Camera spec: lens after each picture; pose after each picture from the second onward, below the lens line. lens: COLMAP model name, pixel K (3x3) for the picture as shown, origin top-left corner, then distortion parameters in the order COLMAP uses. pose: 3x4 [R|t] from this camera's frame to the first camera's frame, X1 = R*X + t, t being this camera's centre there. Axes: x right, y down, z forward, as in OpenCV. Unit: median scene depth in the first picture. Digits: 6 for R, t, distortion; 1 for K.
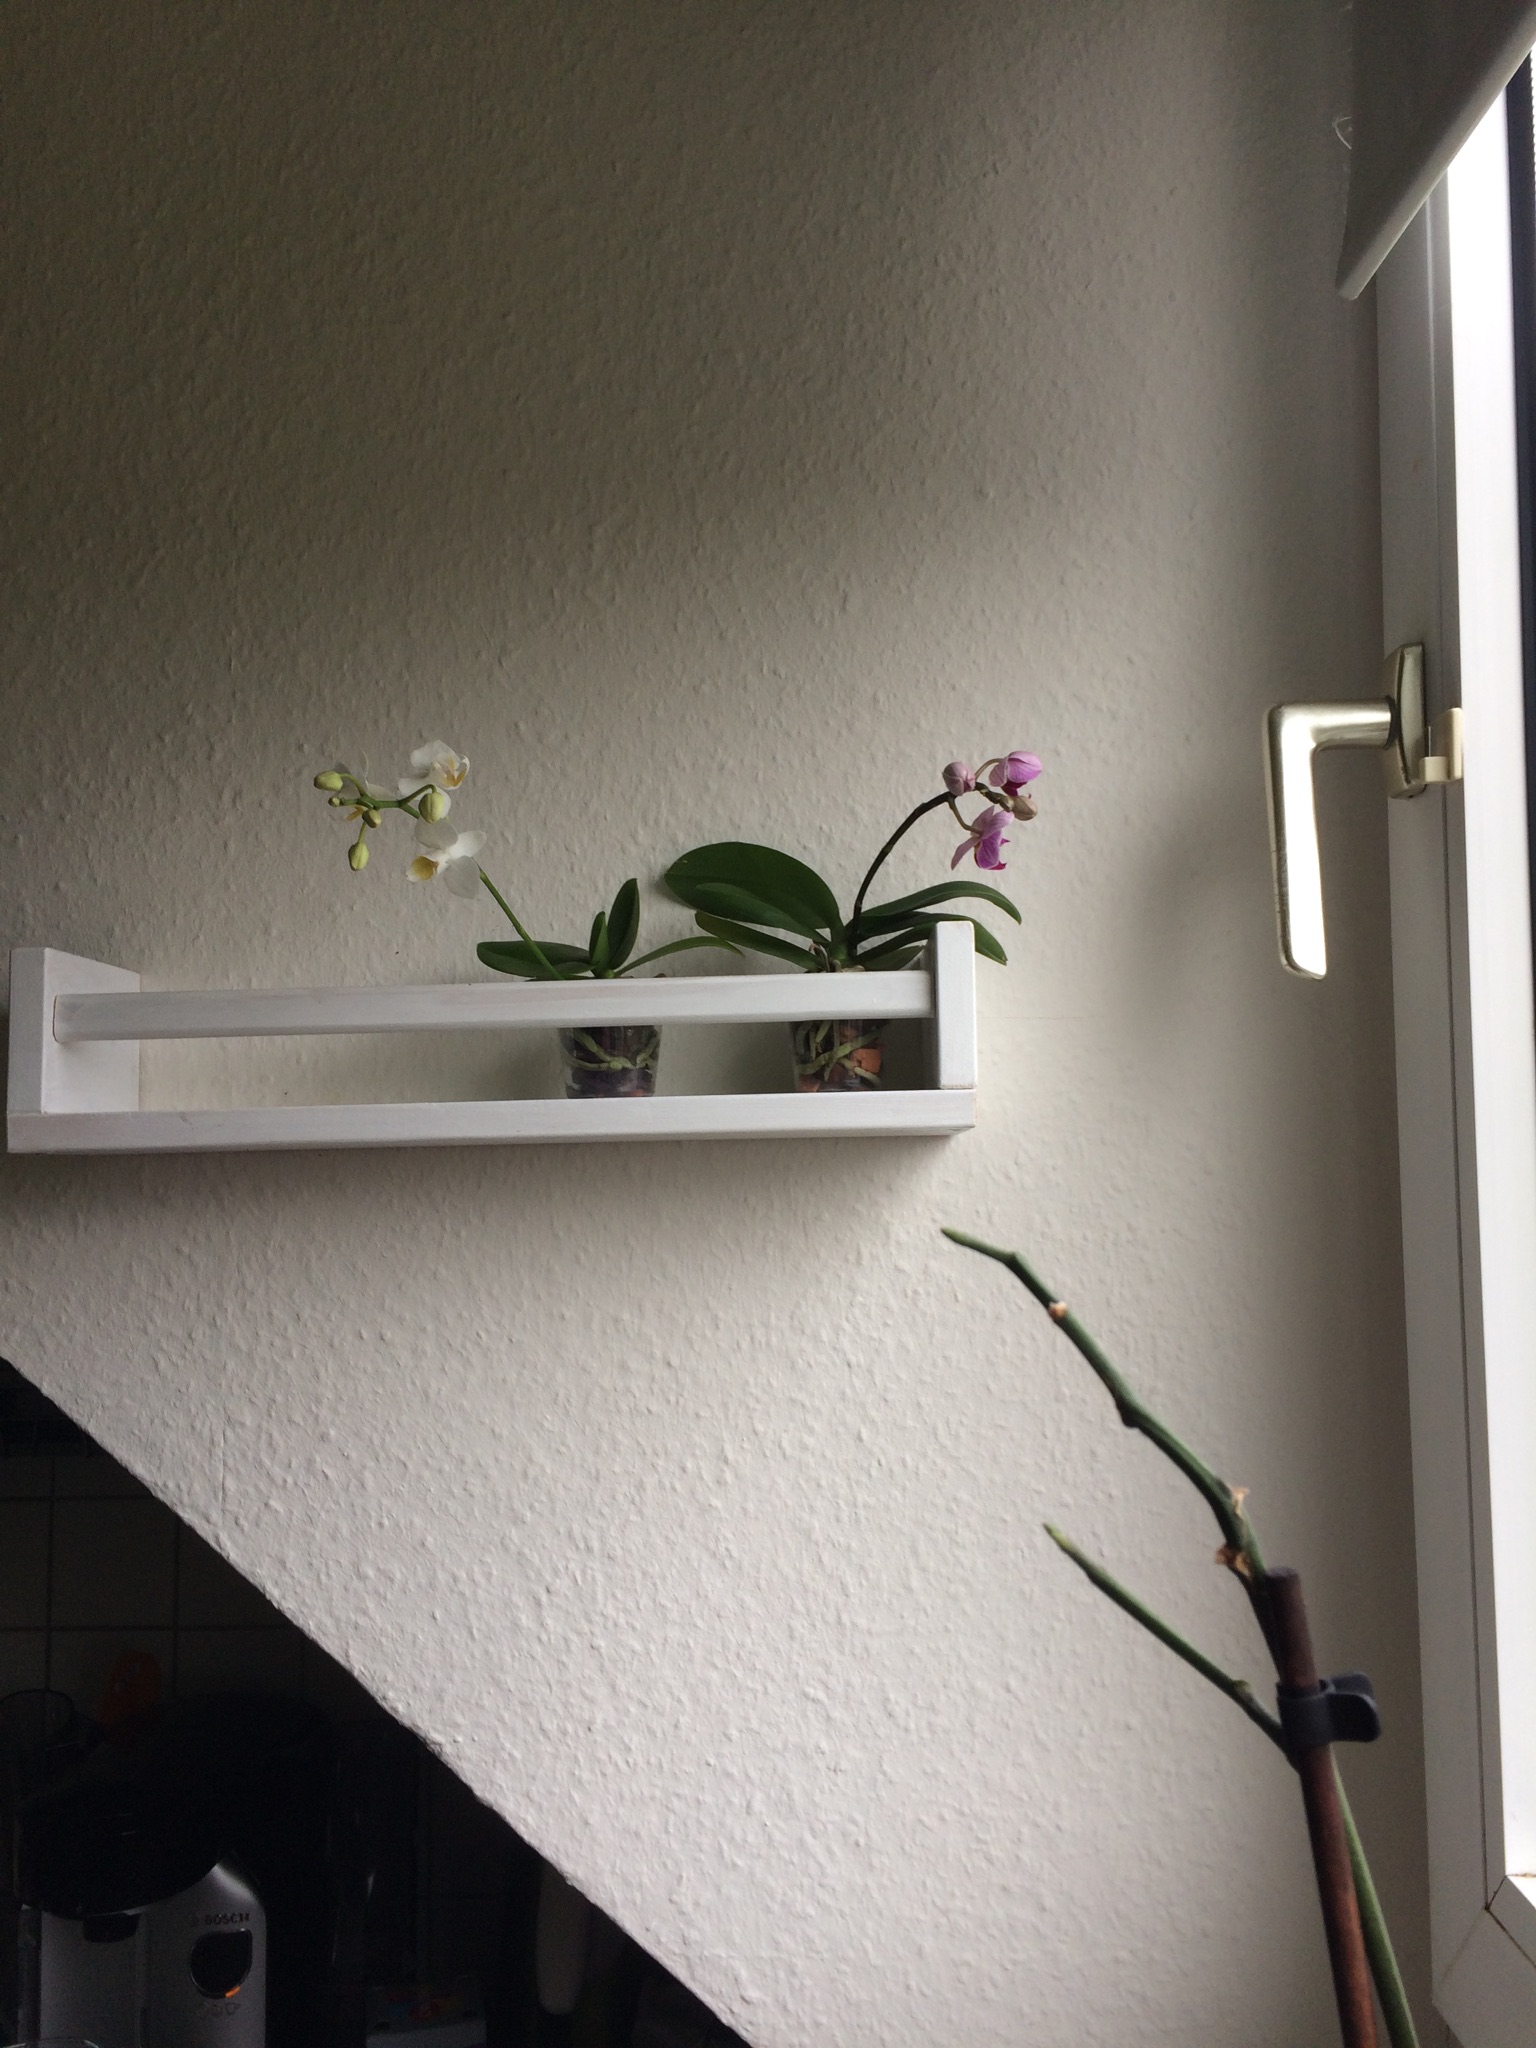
lens RADIAL K [[1787.2, 0, 762.0], [0, 1787.2, 987.2], [0, 0, 1]] dist [0.126971, -0.212976]
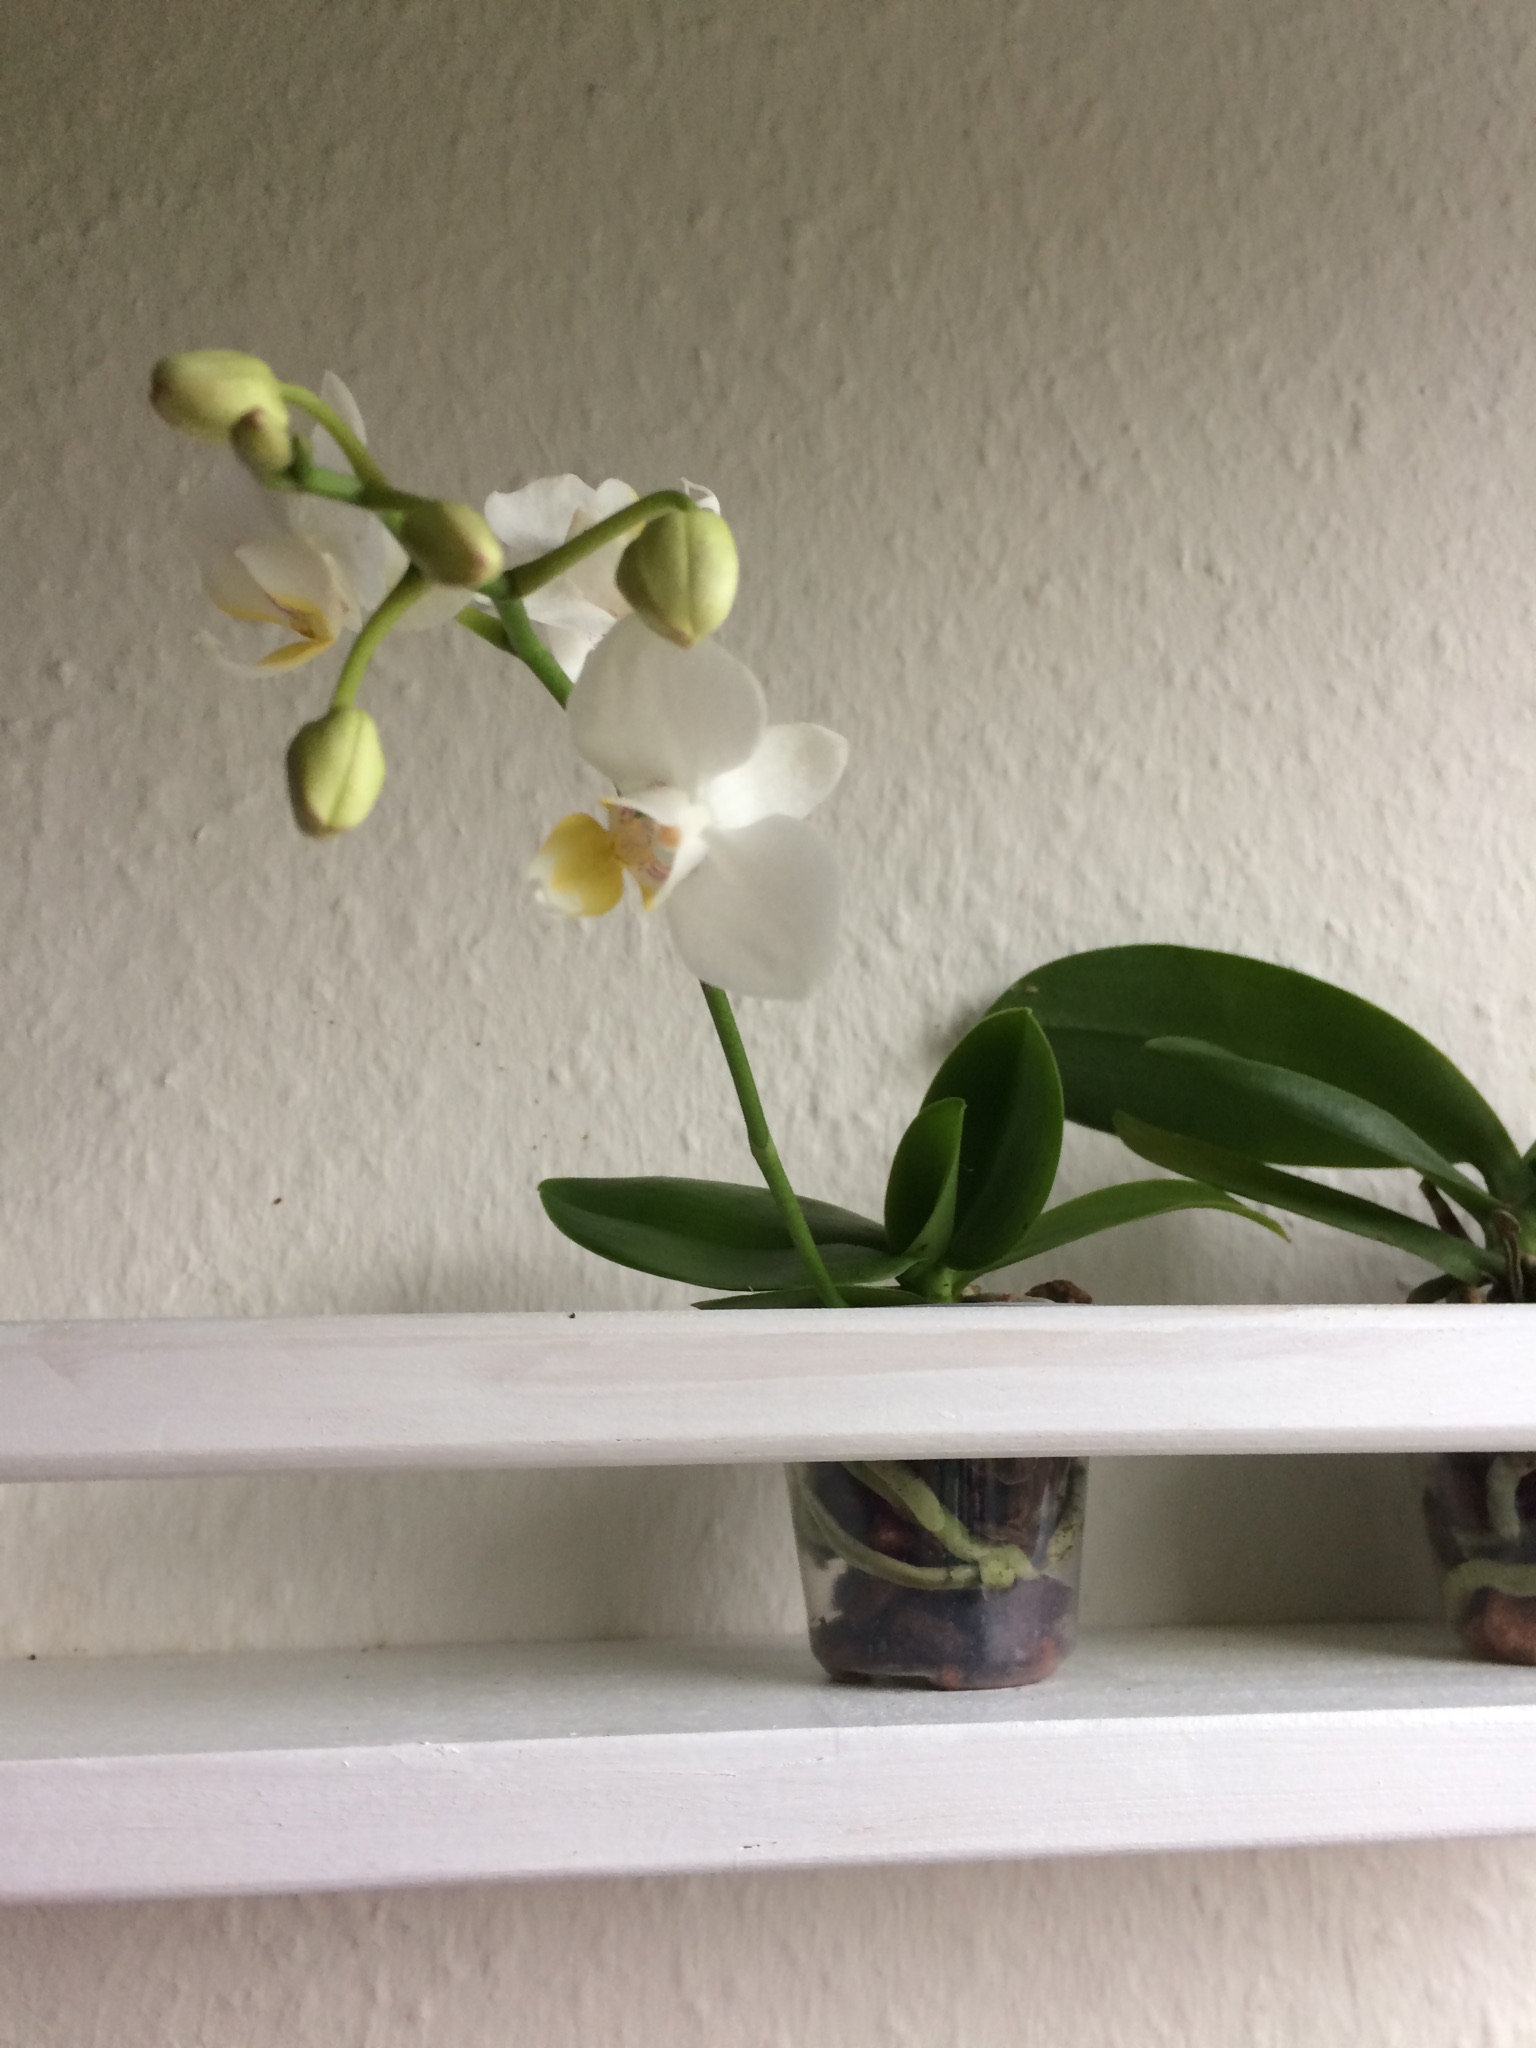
lens RADIAL K [[1787.2, 0, 762.0], [0, 1787.2, 987.2], [0, 0, 1]] dist [0.126971, -0.212976]
pose [[0.989655, 0.041517, 0.137328, -0.155019], [-0.023007, 0.990752, -0.133719, -0.015103], [-0.141610, 0.129176, 0.981458, 0.600985]]
